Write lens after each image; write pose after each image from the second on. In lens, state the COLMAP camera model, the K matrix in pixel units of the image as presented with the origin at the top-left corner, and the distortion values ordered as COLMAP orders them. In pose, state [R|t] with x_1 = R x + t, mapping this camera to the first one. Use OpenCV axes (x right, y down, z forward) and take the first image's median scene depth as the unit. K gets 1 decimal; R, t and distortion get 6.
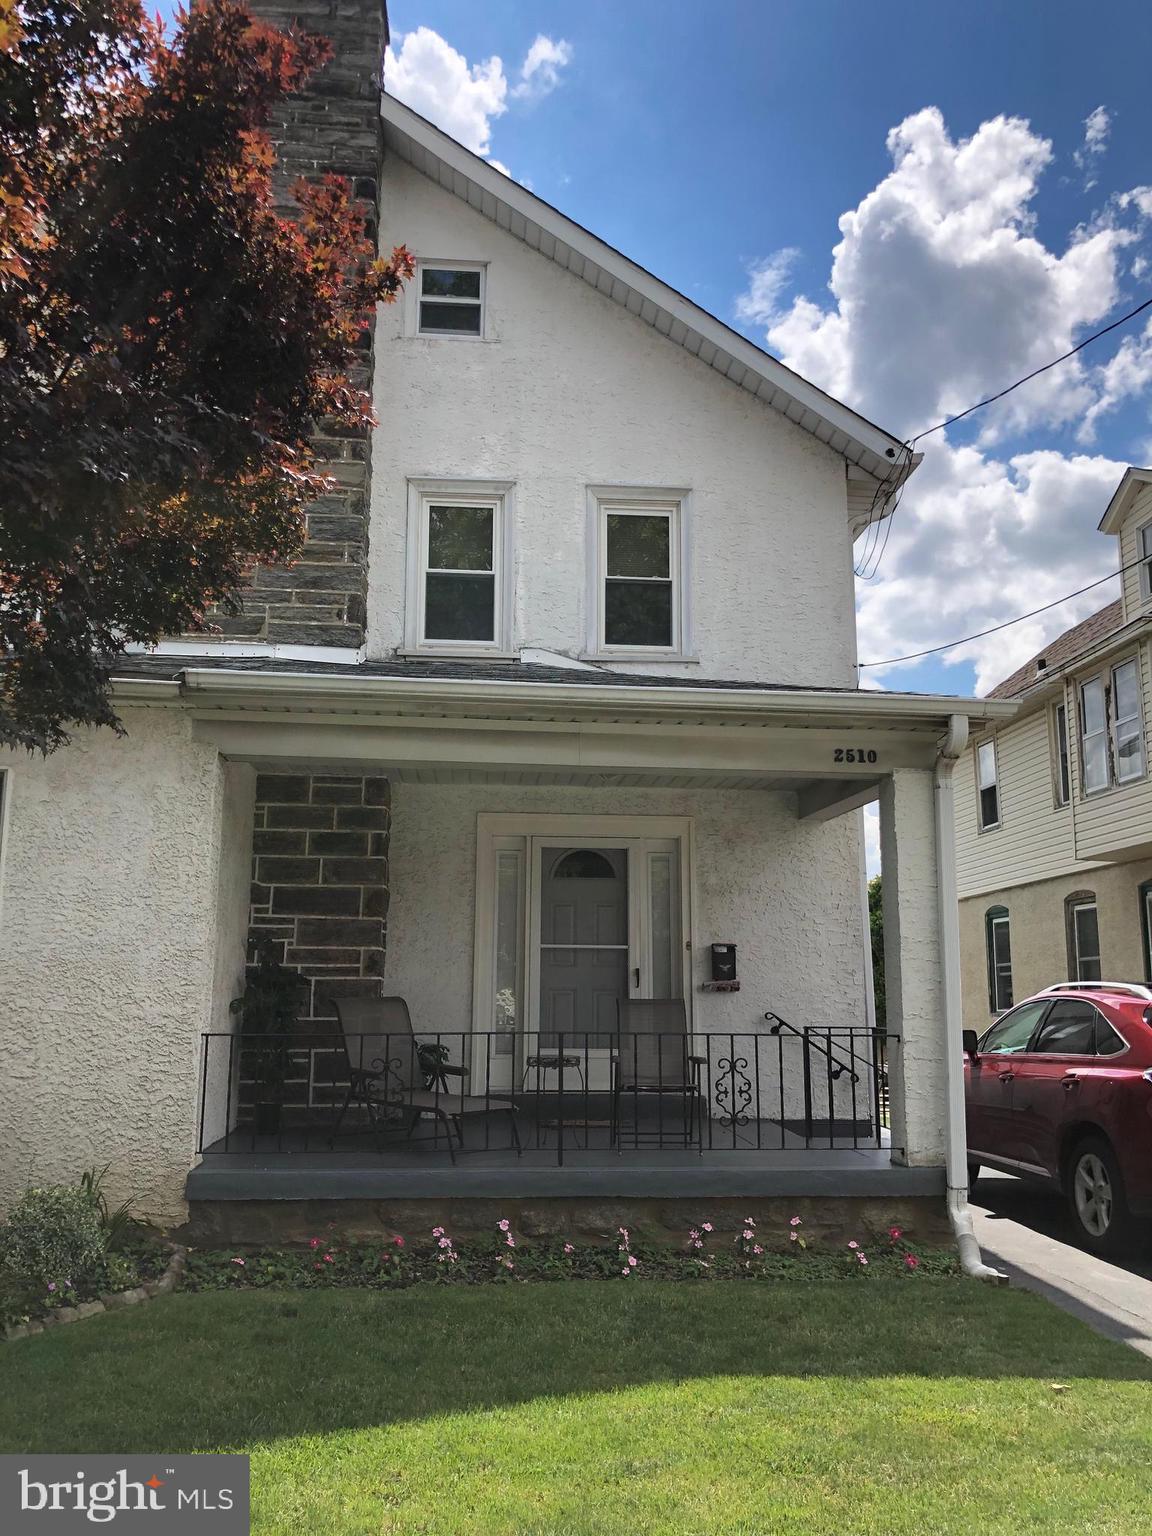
lens RADIAL K [[1267.2, 0, 575.9], [0, 1267.2, 762.3], [0, 0, 1]] dist [0.049236, -0.022594]
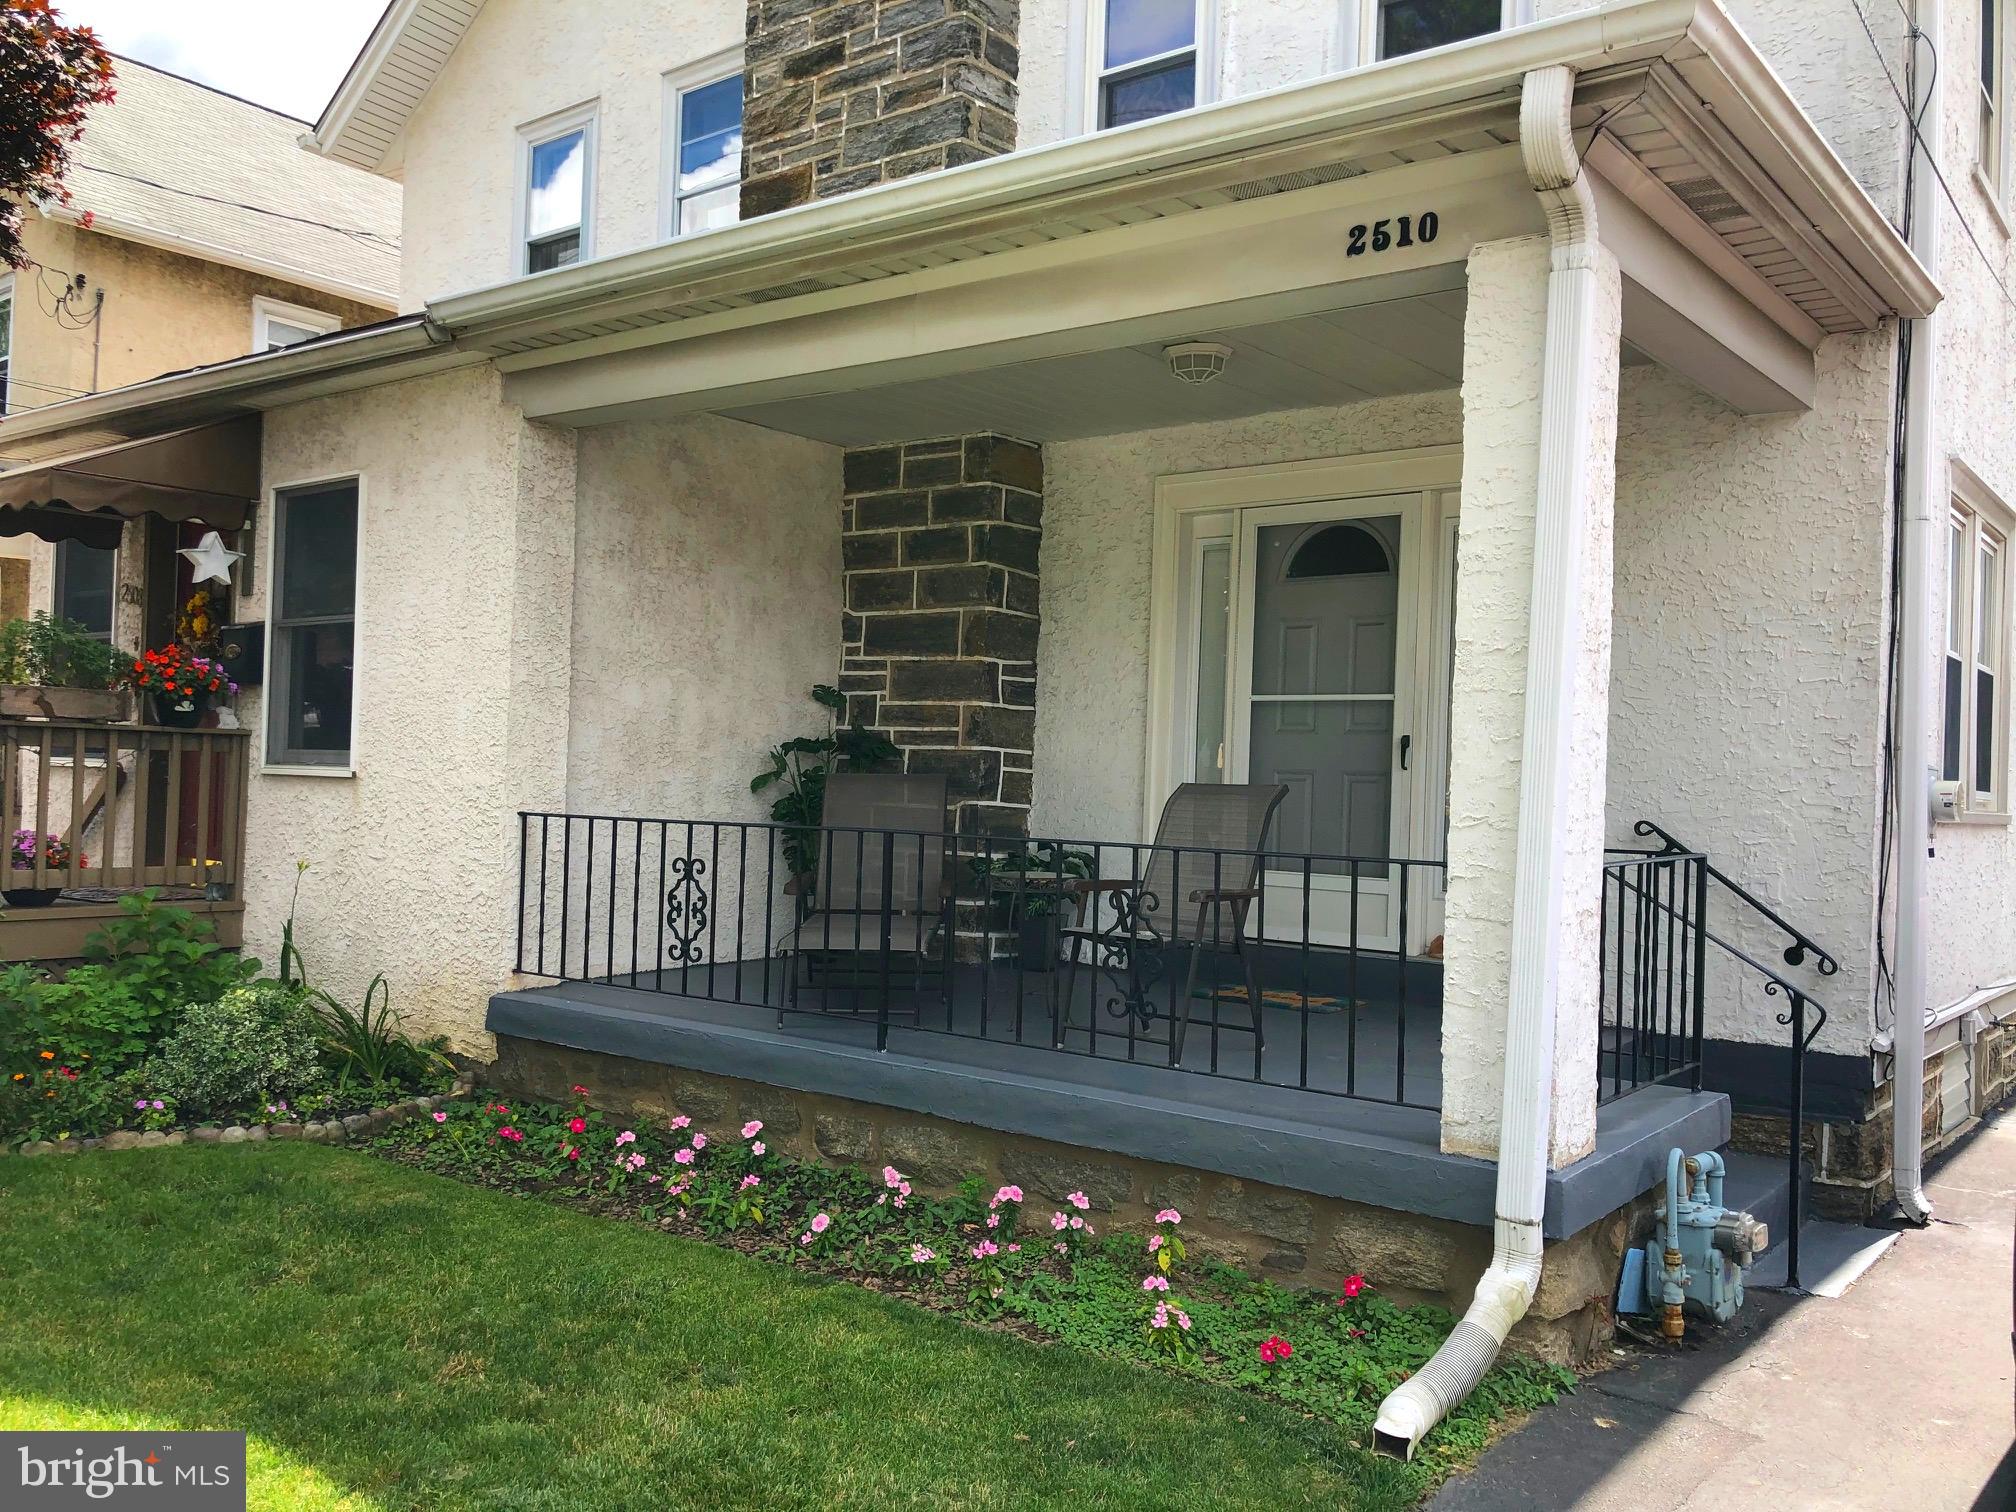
lens RADIAL K [[1663.1, 0, 1007.2], [0, 1663.1, 765.1], [0, 0, 1]] dist [0.049236, -0.022594]
pose [[0.733902, 0.009066, -0.679195, 0.429640], [0.098600, 0.987898, 0.119729, 0.077667], [0.672061, -0.154838, 0.724127, 0.391305]]
